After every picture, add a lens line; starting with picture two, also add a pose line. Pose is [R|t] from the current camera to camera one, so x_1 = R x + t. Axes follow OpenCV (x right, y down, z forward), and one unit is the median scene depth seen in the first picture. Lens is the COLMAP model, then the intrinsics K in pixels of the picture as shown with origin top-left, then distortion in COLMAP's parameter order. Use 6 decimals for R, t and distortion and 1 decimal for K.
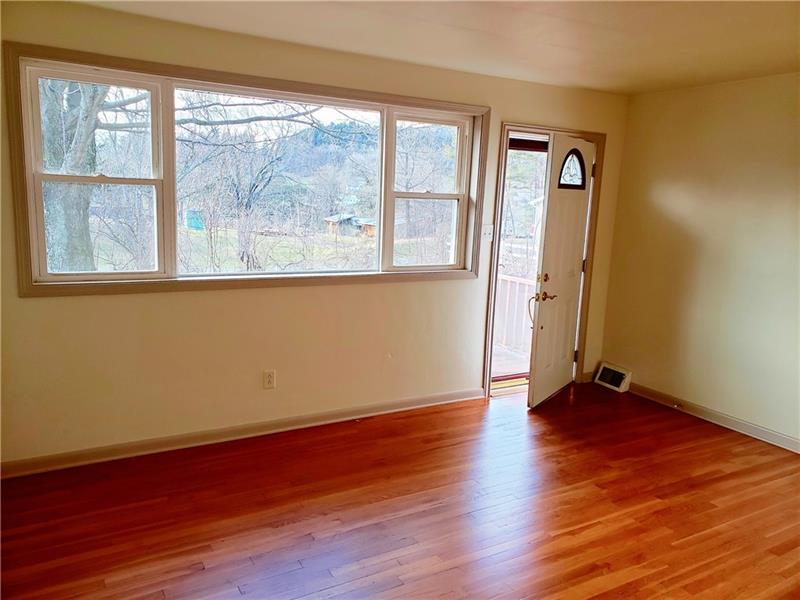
lens RADIAL K [[566.9, 0, 412.4], [0, 566.9, 292.3], [0, 0, 1]] dist [-0.026017, -0.005812]
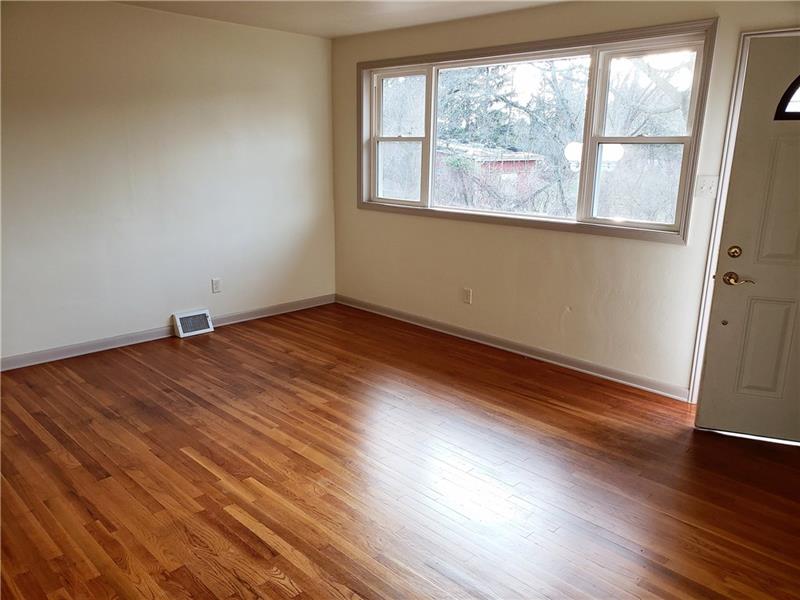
lens RADIAL K [[611.4, 0, 400.0], [0, 611.4, 300.0], [0, 0, 1]] dist [0.038752, -0.001957]
pose [[0.286510, 0.195195, -0.937982, 0.892779], [-0.158179, 0.975228, 0.154629, -0.021369], [0.944929, 0.104067, 0.310289, 0.400791]]
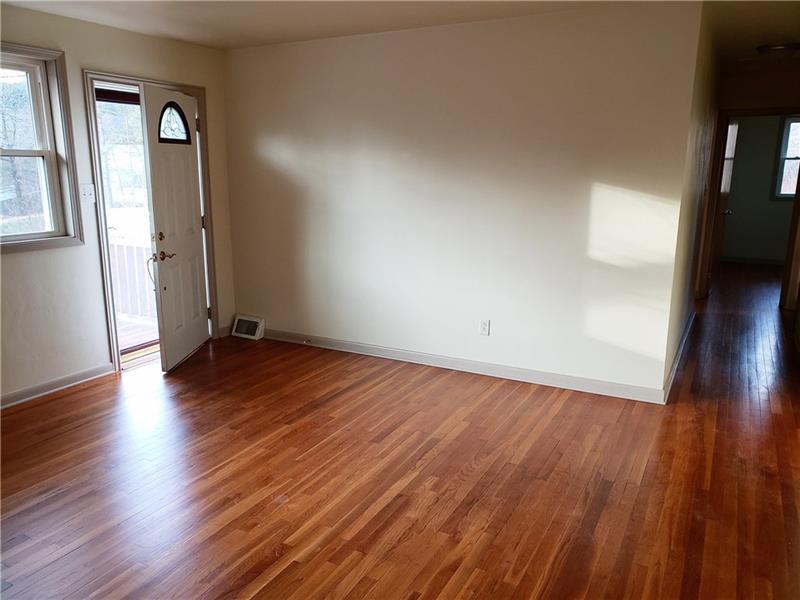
lens RADIAL K [[566.9, 0, 412.4], [0, 566.9, 292.3], [0, 0, 1]] dist [-0.026017, -0.005812]
pose [[0.840080, -0.140010, 0.524083, 0.082154], [0.112022, 0.990069, 0.084933, 0.036700], [-0.530770, -0.012642, 0.847422, -0.048298]]
